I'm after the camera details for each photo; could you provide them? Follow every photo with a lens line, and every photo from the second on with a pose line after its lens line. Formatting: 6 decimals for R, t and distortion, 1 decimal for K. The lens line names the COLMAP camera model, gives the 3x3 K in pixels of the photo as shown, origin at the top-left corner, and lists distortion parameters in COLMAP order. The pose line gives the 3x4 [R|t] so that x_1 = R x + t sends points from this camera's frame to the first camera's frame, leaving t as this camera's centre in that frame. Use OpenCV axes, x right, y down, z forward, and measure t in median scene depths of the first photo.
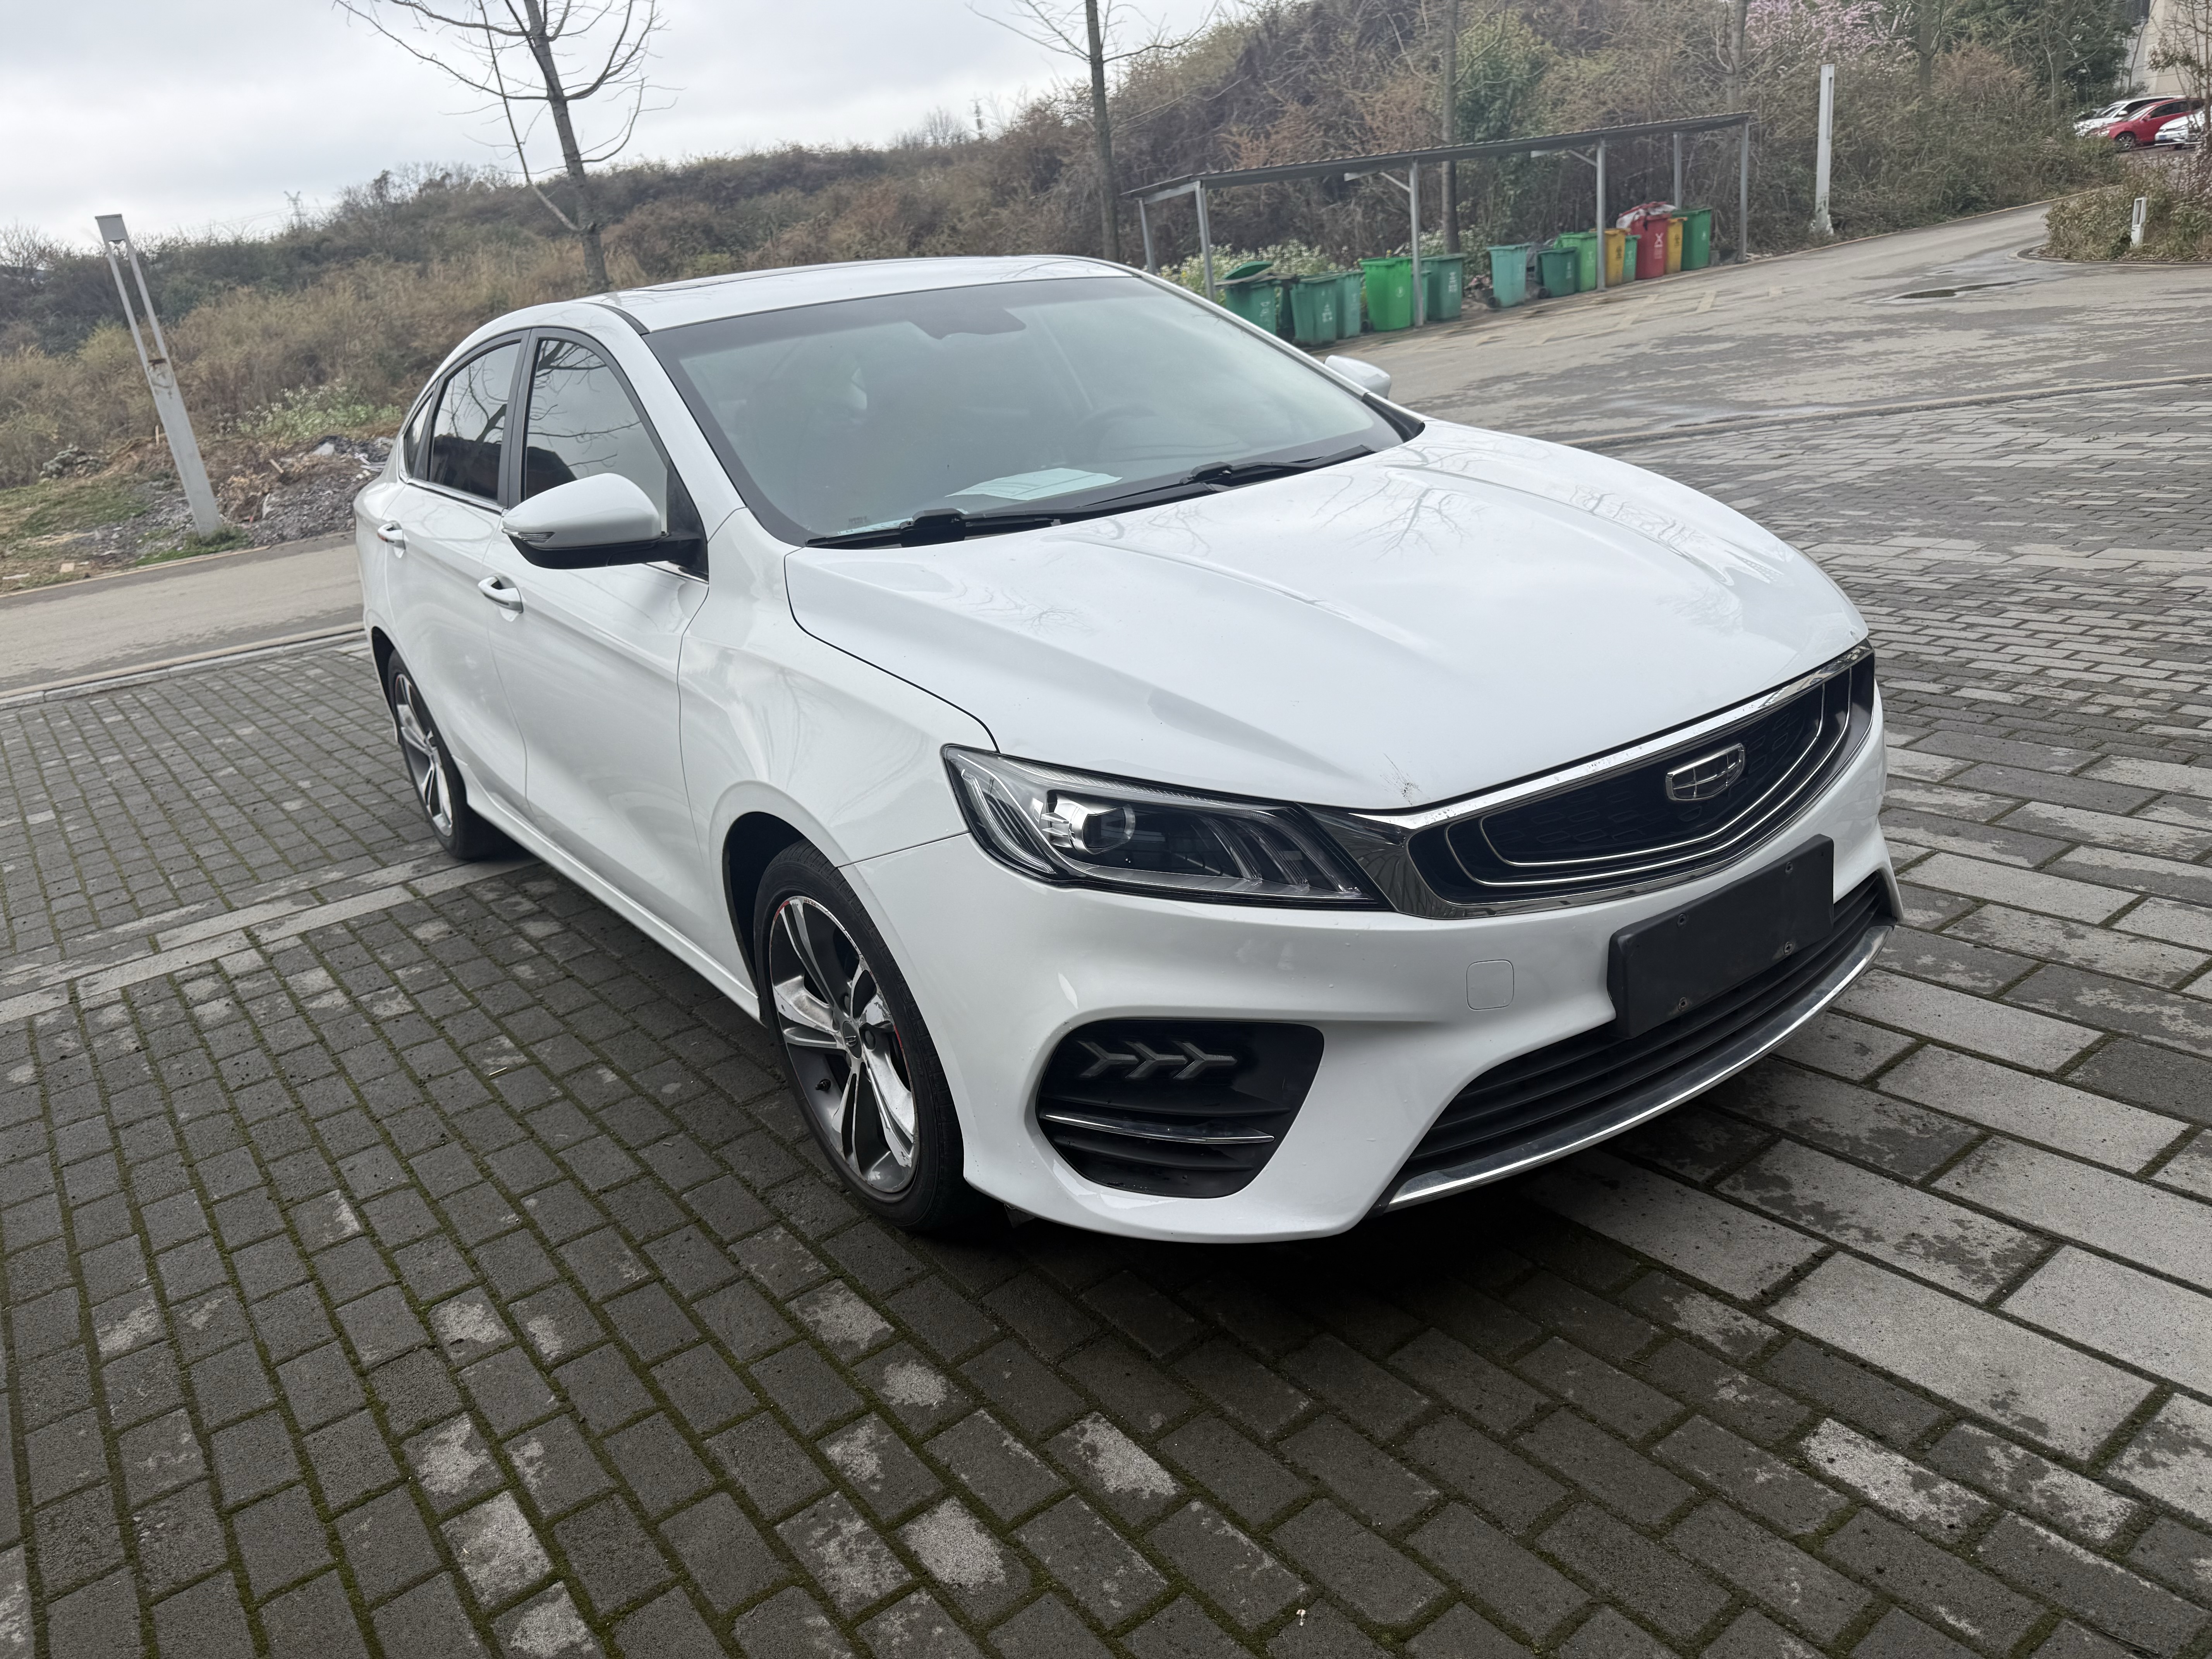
lens RADIAL K [[1581.3, 0, 1101.1], [0, 1581.3, 824.7], [0, 0, 1]] dist [0.007560, -0.006734]
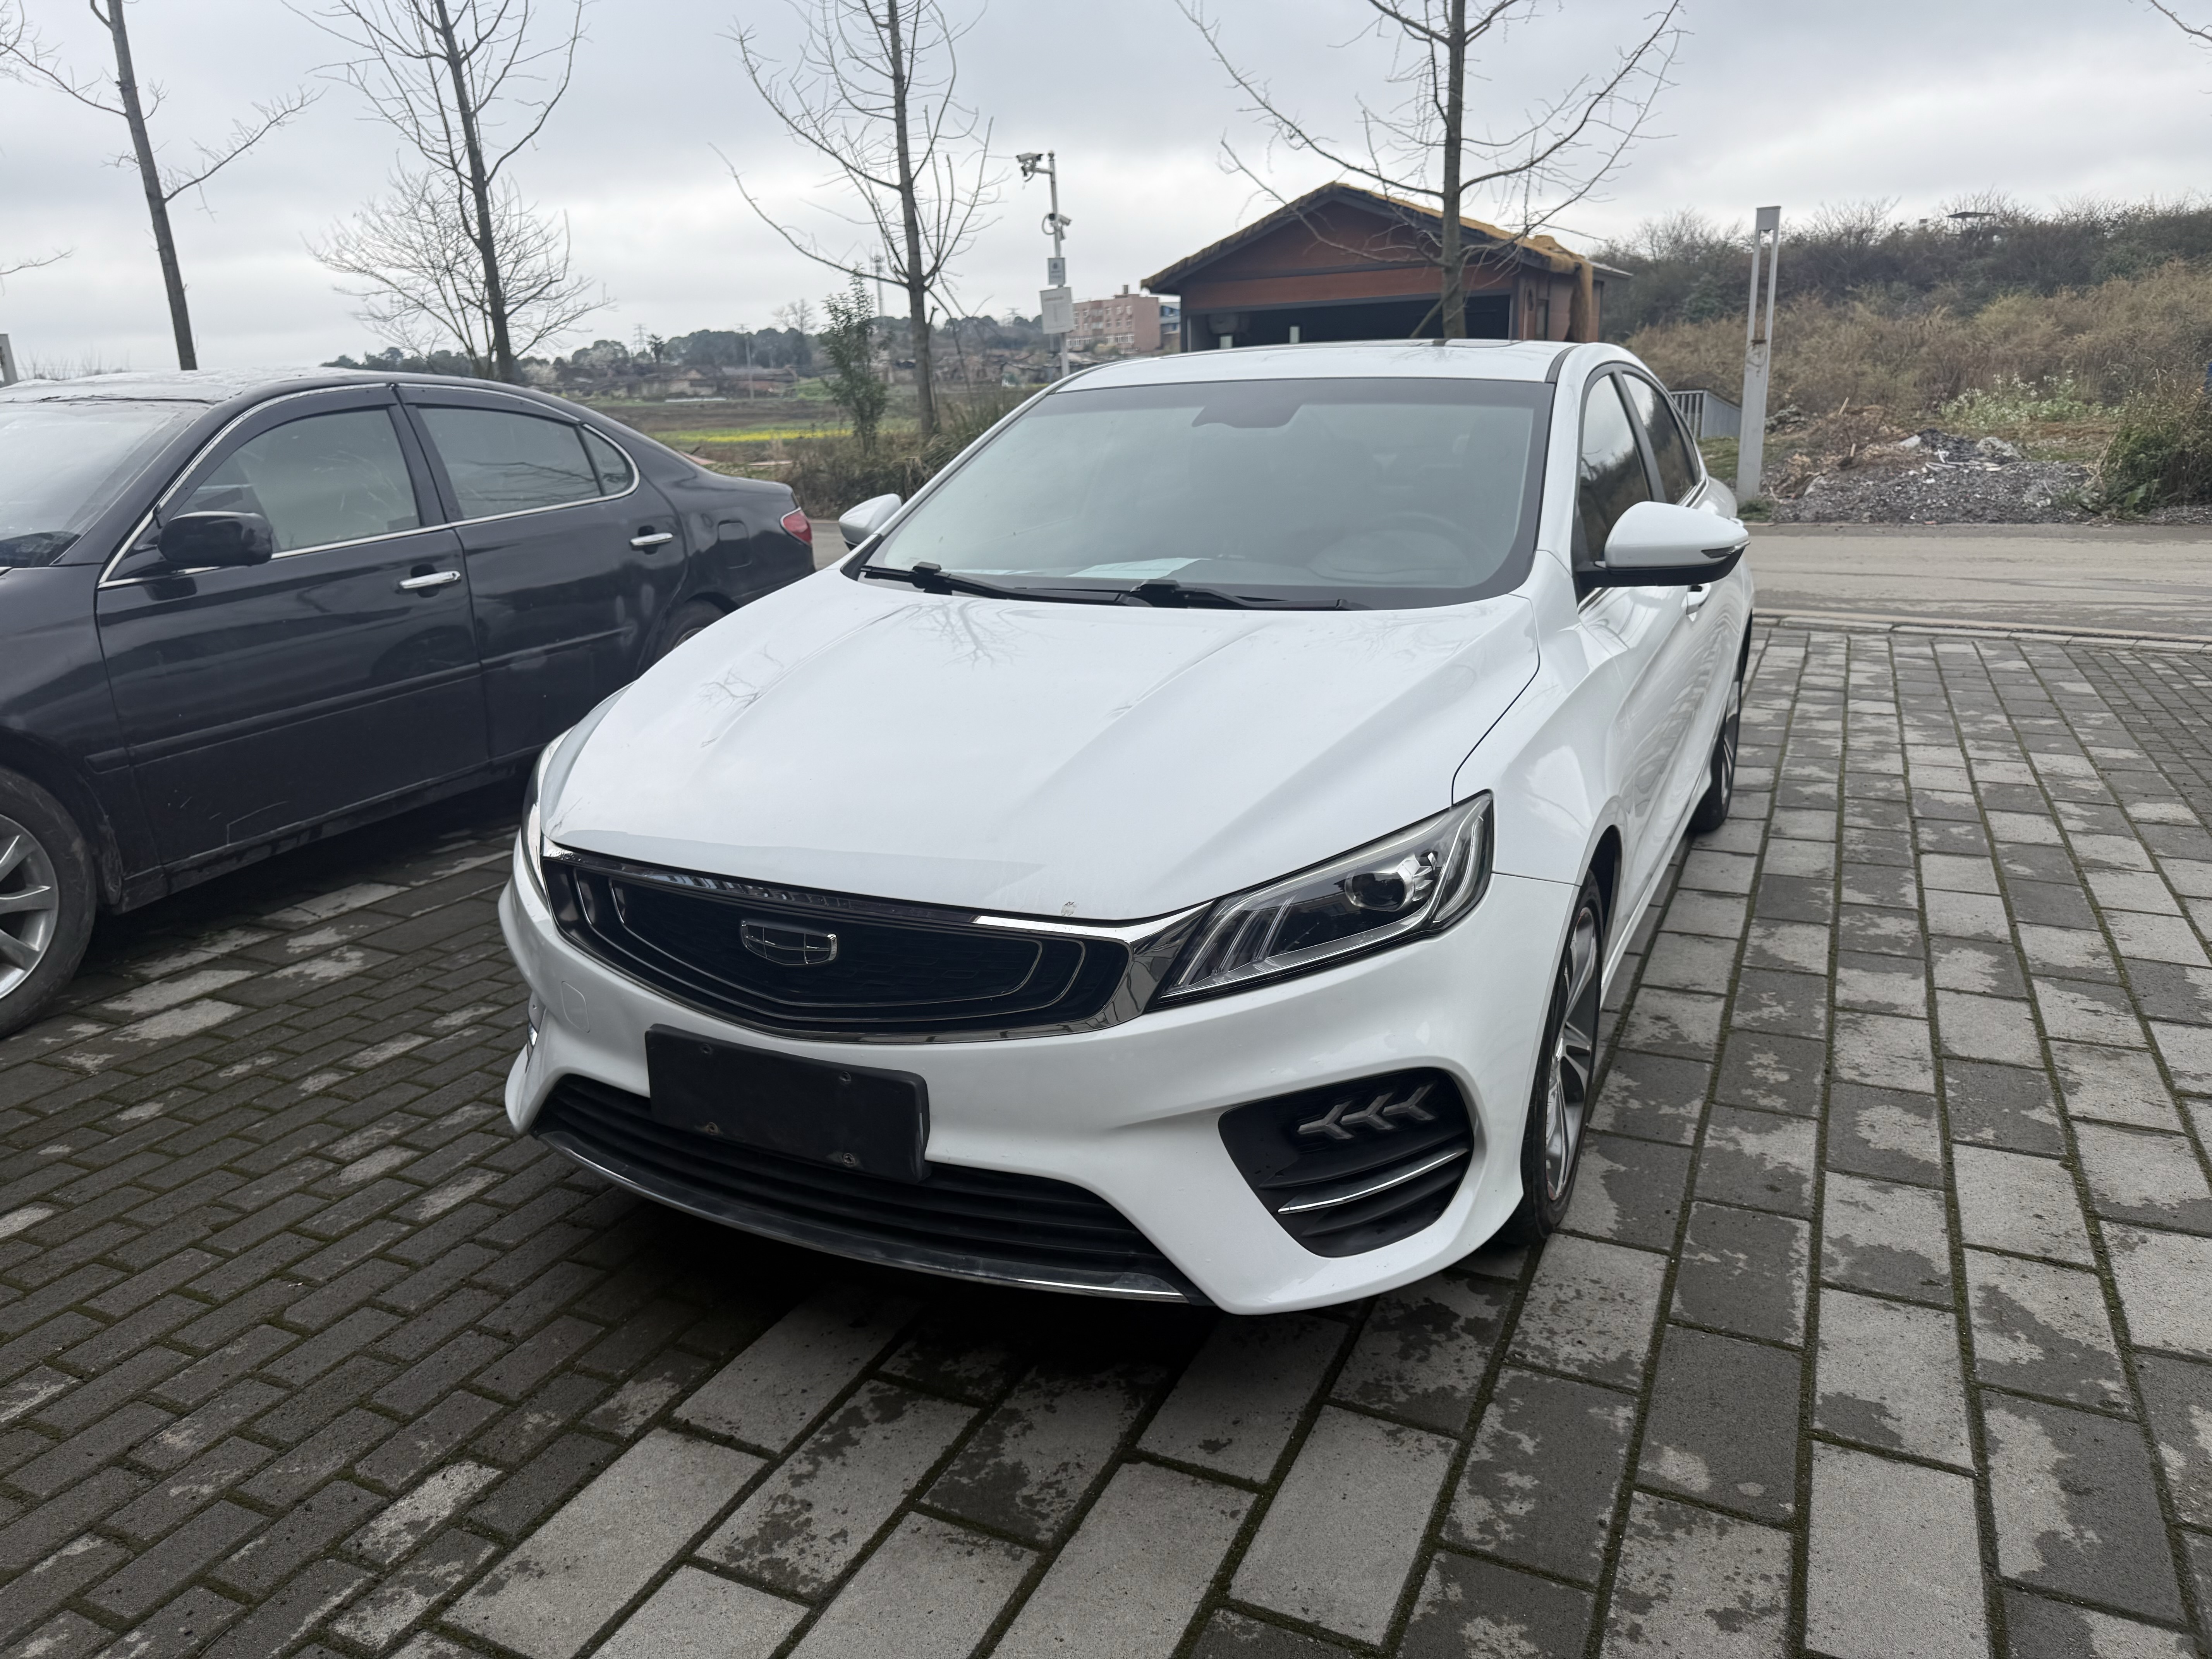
lens RADIAL K [[1581.3, 0, 1101.1], [0, 1581.3, 824.7], [0, 0, 1]] dist [0.007560, -0.006734]
pose [[0.468911, 0.335759, -0.816939, 1.248897], [-0.318038, 0.927071, 0.198473, -0.360599], [0.823999, 0.166751, 0.541497, 0.581989]]
